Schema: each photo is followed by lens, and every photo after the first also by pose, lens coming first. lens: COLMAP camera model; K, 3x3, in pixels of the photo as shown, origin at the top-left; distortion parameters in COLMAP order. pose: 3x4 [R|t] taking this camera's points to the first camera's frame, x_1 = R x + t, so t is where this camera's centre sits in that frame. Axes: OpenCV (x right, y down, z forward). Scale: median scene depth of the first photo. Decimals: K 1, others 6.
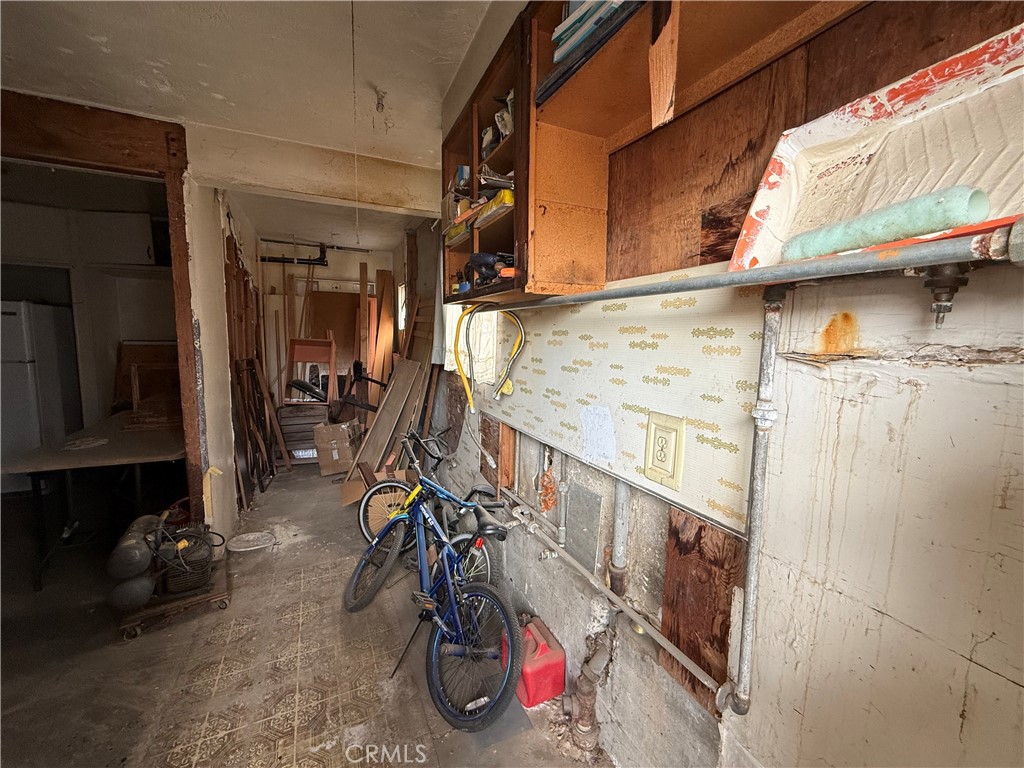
lens RADIAL K [[407.3, 0, 509.8], [0, 407.3, 384.1], [0, 0, 1]] dist [-0.003124, 0.000812]
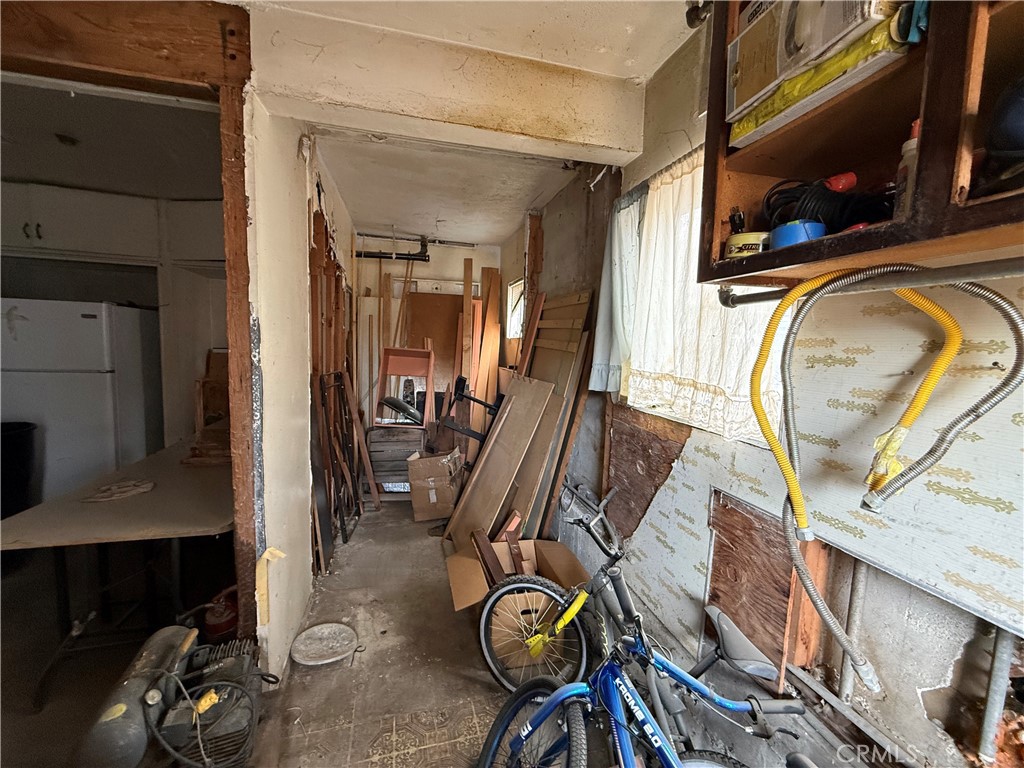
lens RADIAL K [[407.3, 0, 509.6], [0, 407.3, 383.8], [0, 0, 1]] dist [-0.003124, 0.000812]
pose [[0.982618, 0.027685, -0.183561, -0.160564], [-0.032291, 0.999233, -0.022152, -0.034066], [0.182807, 0.027695, 0.982759, 0.276835]]
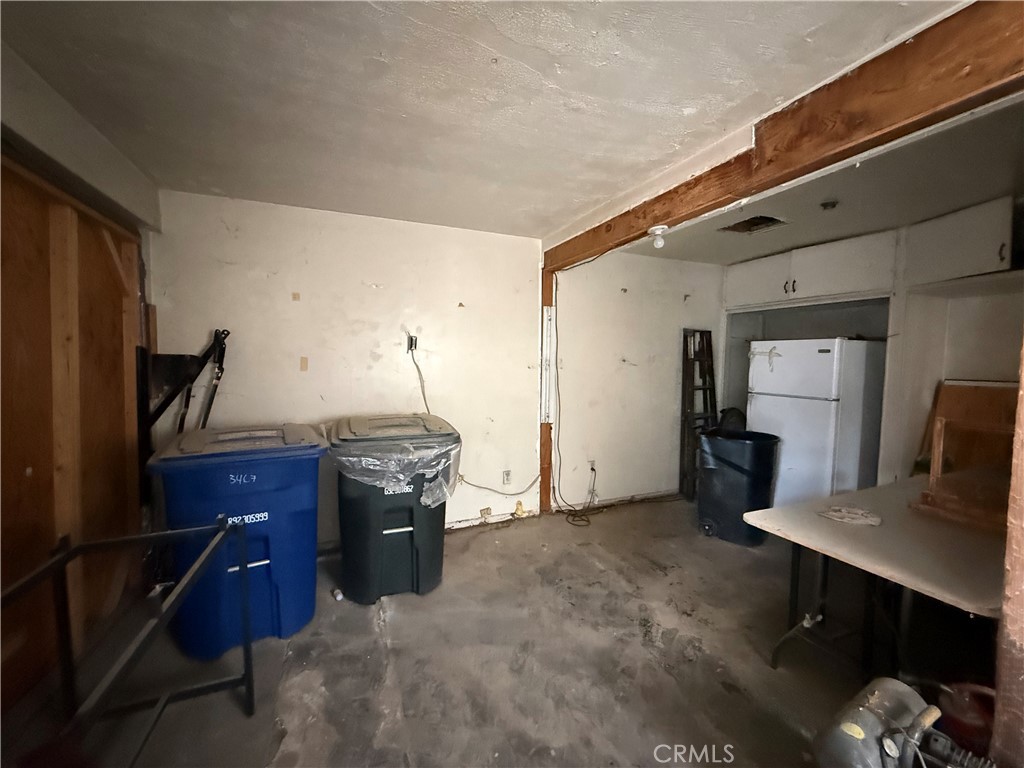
lens RADIAL K [[407.3, 0, 508.0], [0, 407.3, 383.4], [0, 0, 1]] dist [-0.003124, 0.000812]
pose [[-0.033667, 0.039715, -0.998644, -0.178923], [-0.120191, 0.991798, 0.043494, -0.039310], [0.992180, 0.121492, -0.028617, 0.234438]]
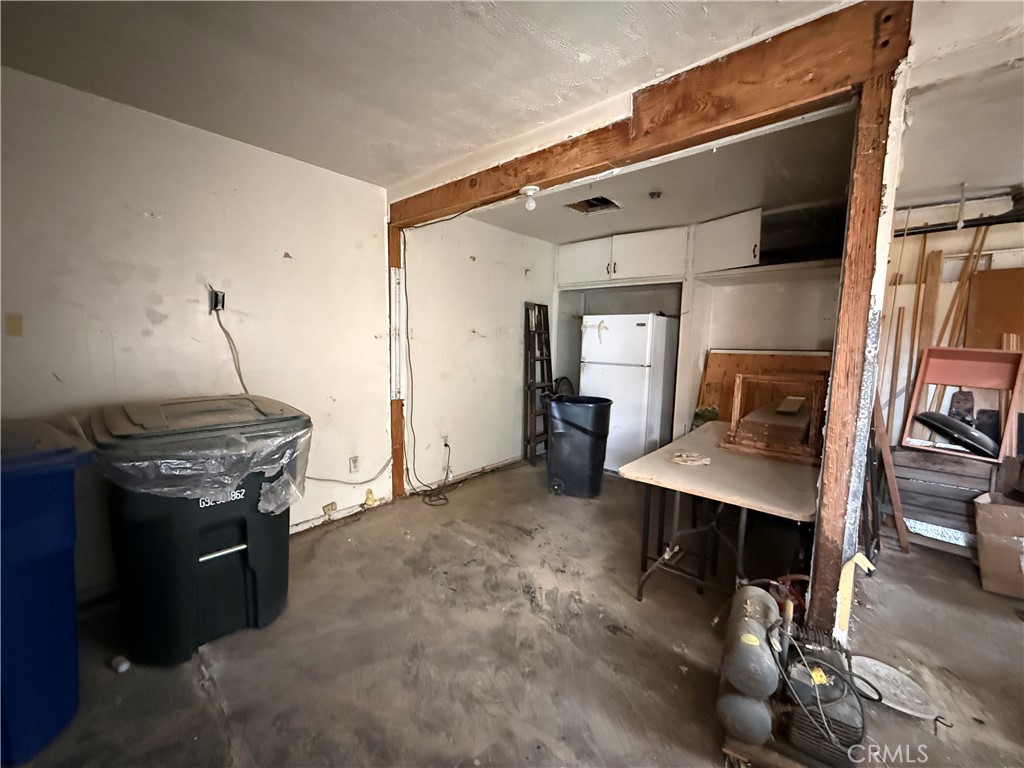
lens RADIAL K [[407.3, 0, 507.8], [0, 407.3, 383.7], [0, 0, 1]] dist [-0.003124, 0.000812]
pose [[0.401064, 0.085370, -0.912063, -0.264013], [-0.111356, 0.992808, 0.043961, -0.010990], [0.909257, 0.083933, 0.407686, 0.161075]]
